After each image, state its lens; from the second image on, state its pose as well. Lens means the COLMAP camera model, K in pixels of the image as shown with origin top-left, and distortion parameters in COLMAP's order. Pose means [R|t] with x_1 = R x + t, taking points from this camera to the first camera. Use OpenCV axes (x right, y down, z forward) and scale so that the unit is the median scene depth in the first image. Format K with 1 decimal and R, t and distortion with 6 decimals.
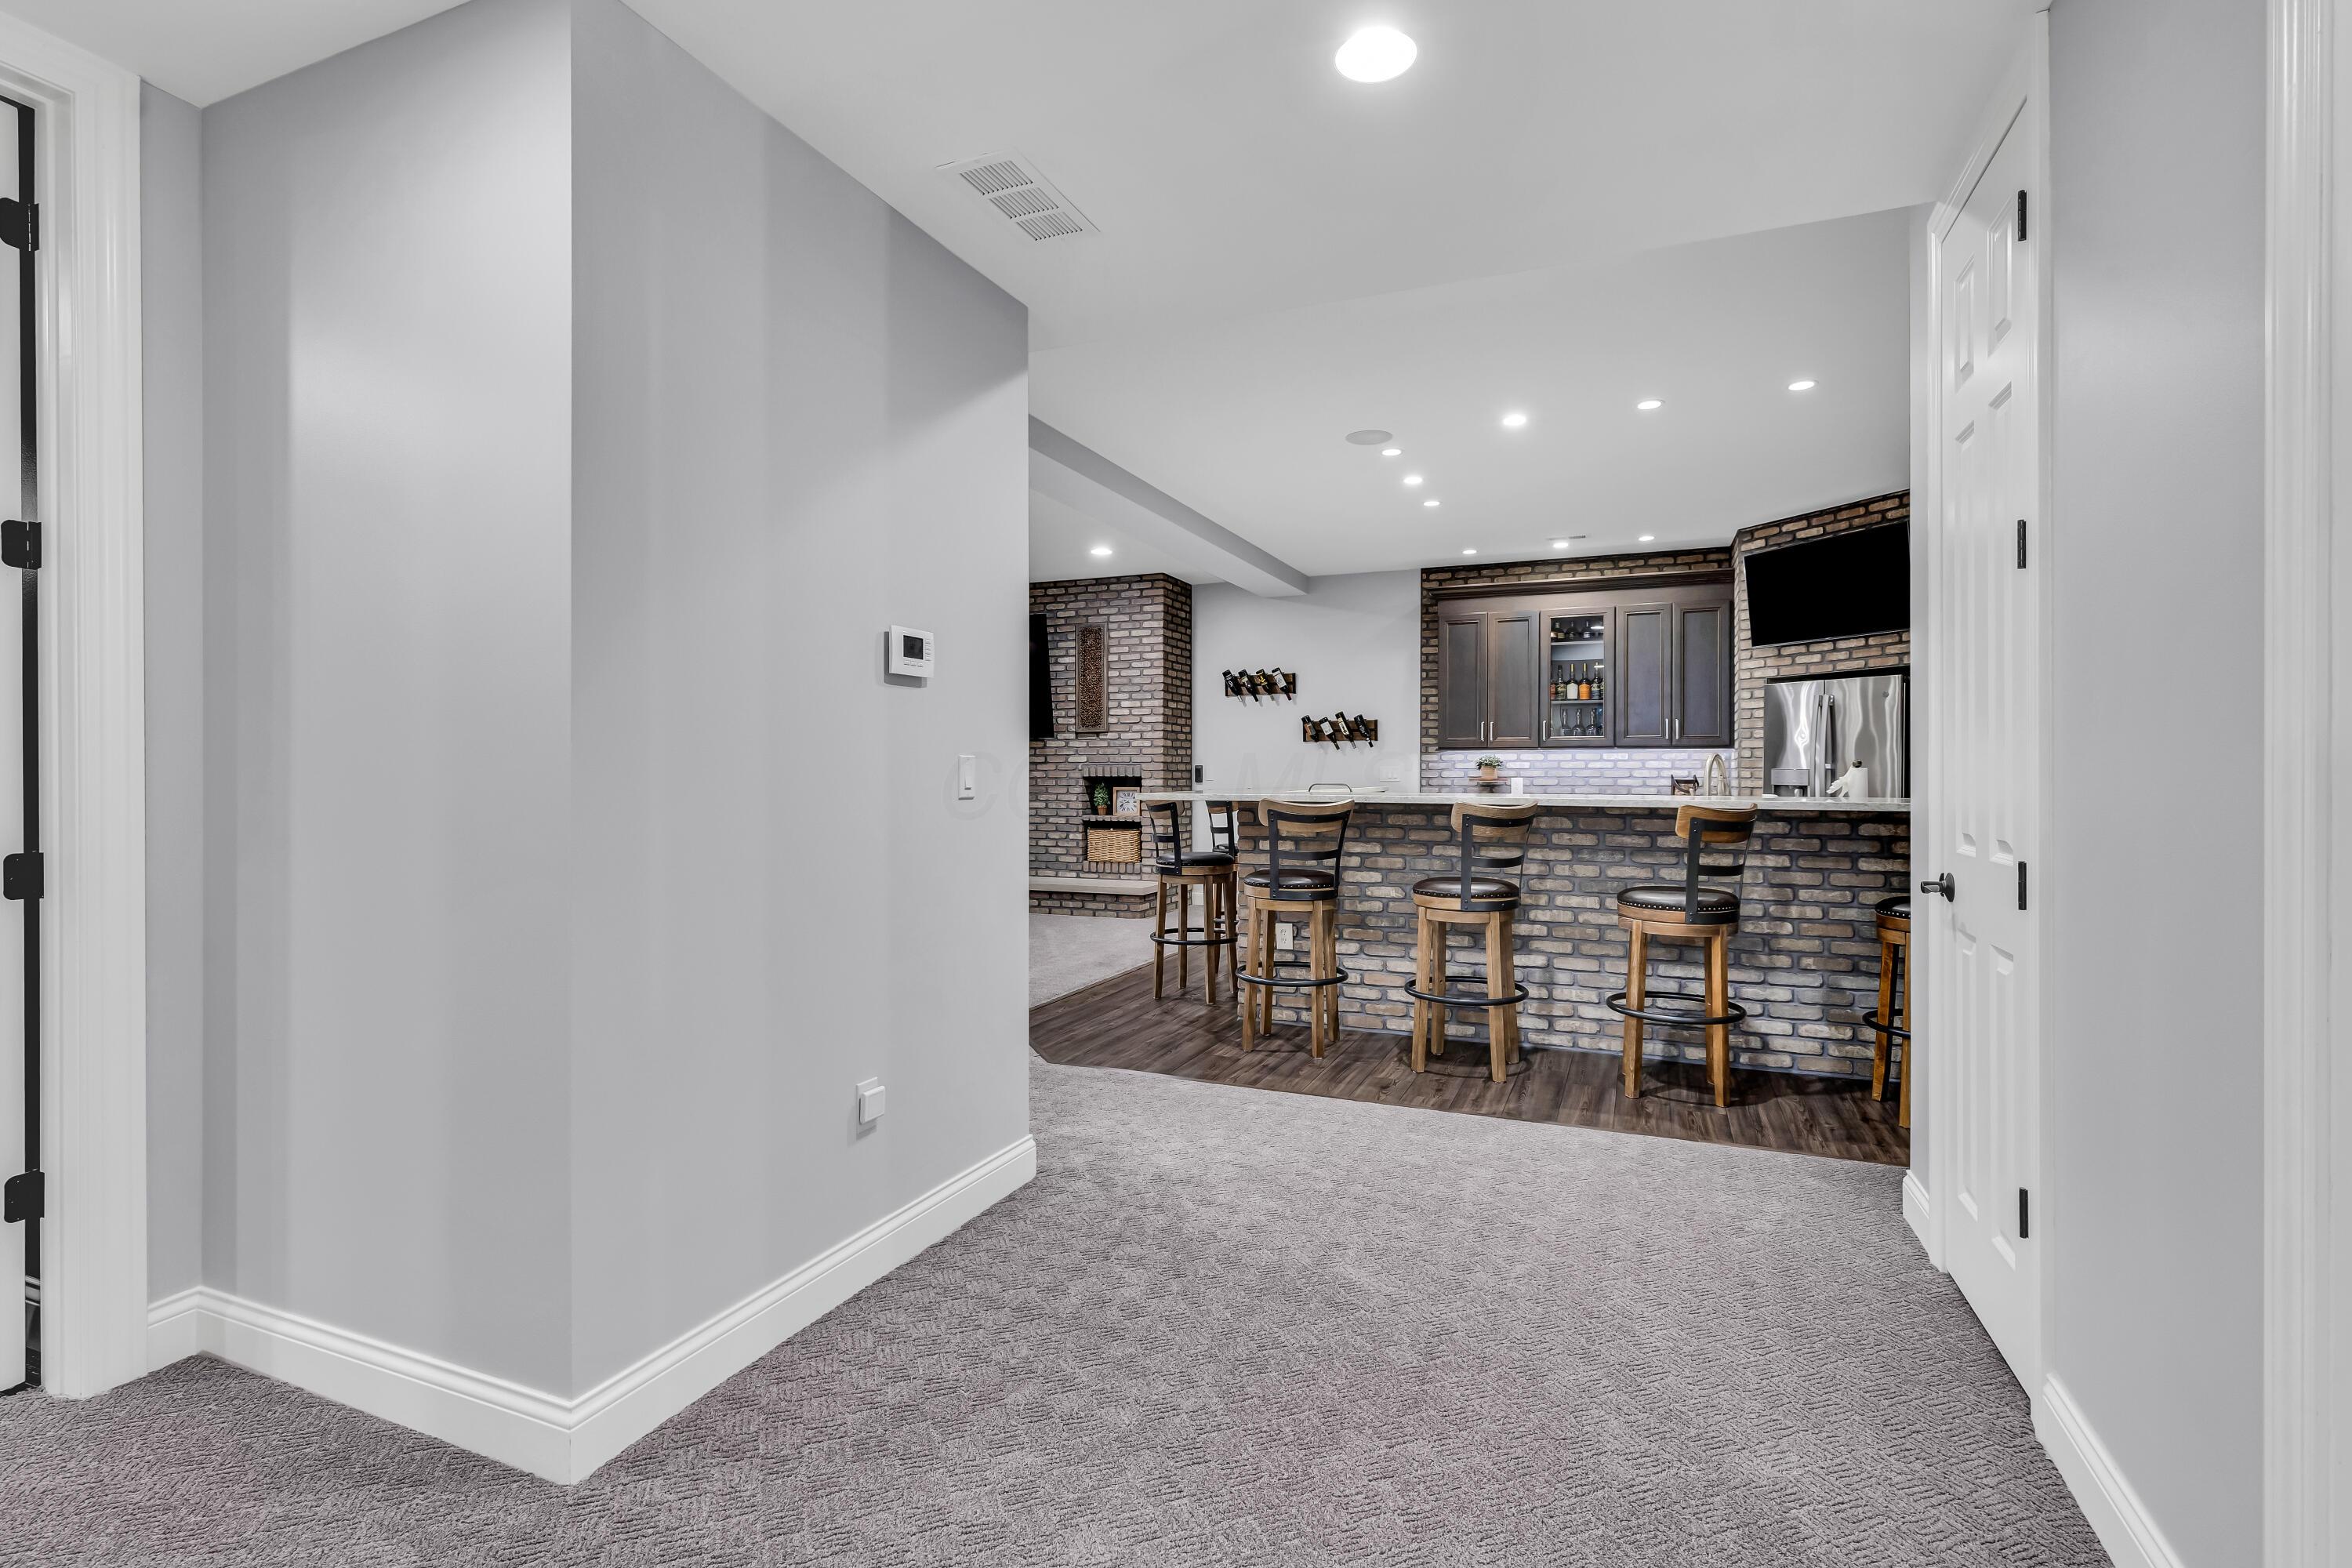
lens RADIAL K [[1065.6, 0, 1178.8], [0, 1065.6, 775.2], [0, 0, 1]] dist [0.005535, 0.000429]
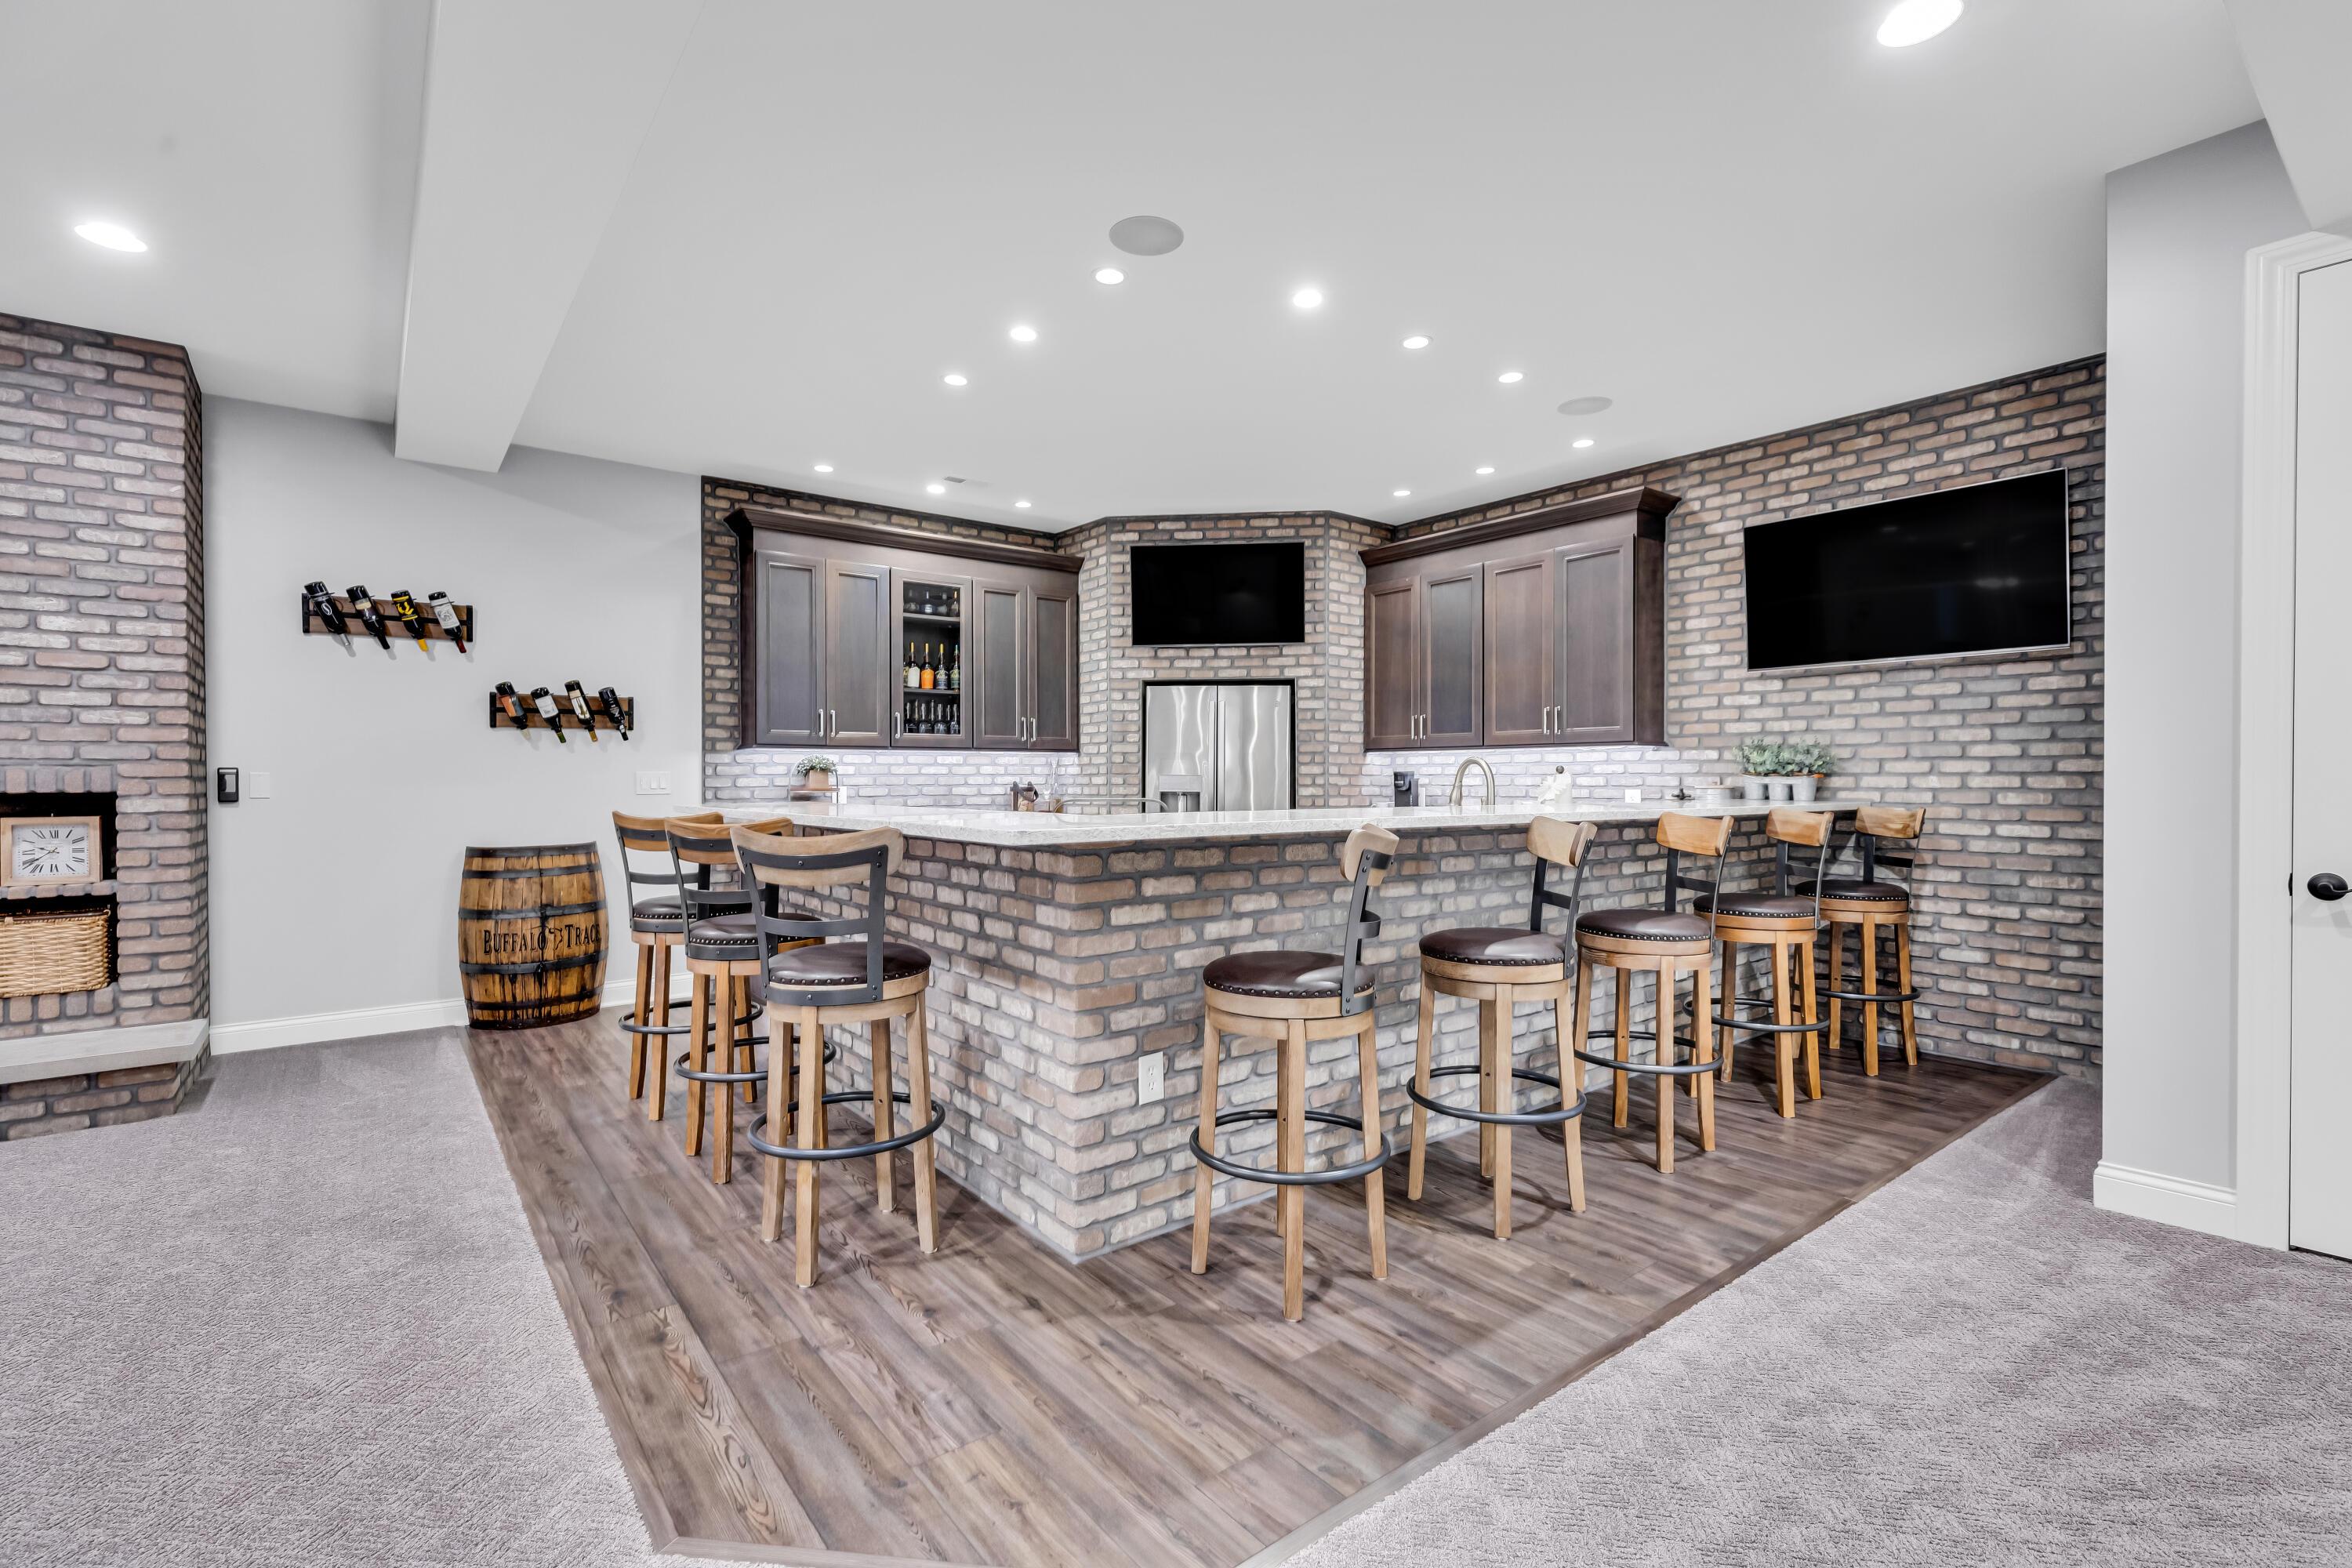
lens RADIAL K [[1065.6, 0, 1176.1], [0, 1065.6, 785.3], [0, 0, 1]] dist [0.005535, 0.000429]
pose [[0.491543, -0.007708, 0.870819, -0.229322], [0.005055, 0.999969, 0.005998, -0.002124], [-0.870839, 0.001454, 0.491567, 0.443557]]
